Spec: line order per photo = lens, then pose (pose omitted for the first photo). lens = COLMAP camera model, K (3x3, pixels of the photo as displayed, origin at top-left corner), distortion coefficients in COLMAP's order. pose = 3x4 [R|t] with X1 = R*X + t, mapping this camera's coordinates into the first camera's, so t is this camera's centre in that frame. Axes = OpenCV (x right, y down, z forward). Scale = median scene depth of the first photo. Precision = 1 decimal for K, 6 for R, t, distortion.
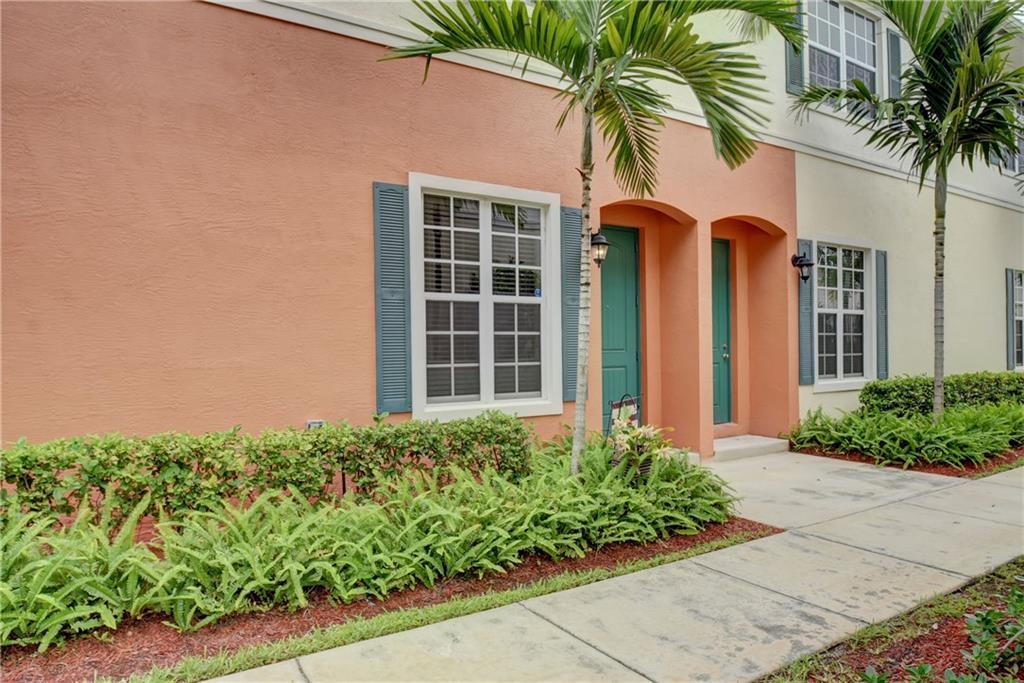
lens RADIAL K [[627.7, 0, 510.7], [0, 627.7, 344.8], [0, 0, 1]] dist [-0.018924, 0.001327]
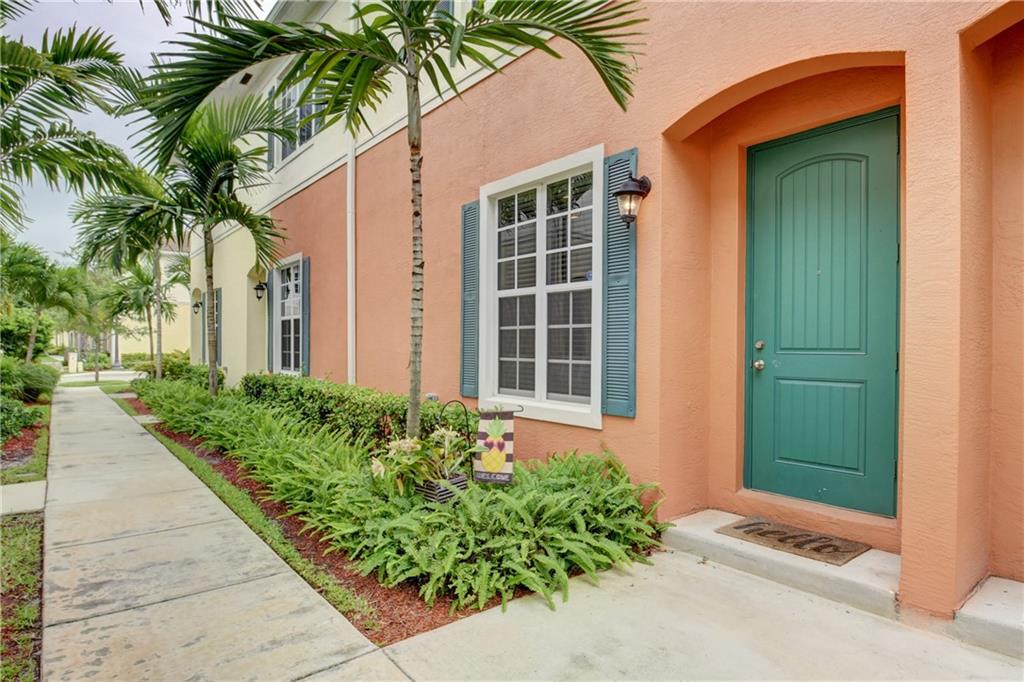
lens RADIAL K [[581.3, 0, 511.5], [0, 581.3, 339.2], [0, 0, 1]] dist [-0.008790, -0.002732]
pose [[0.113198, 0.003983, -0.993564, 0.826211], [-0.000924, 0.999992, 0.003904, -0.003417], [0.993572, 0.000476, 0.113201, 0.864335]]
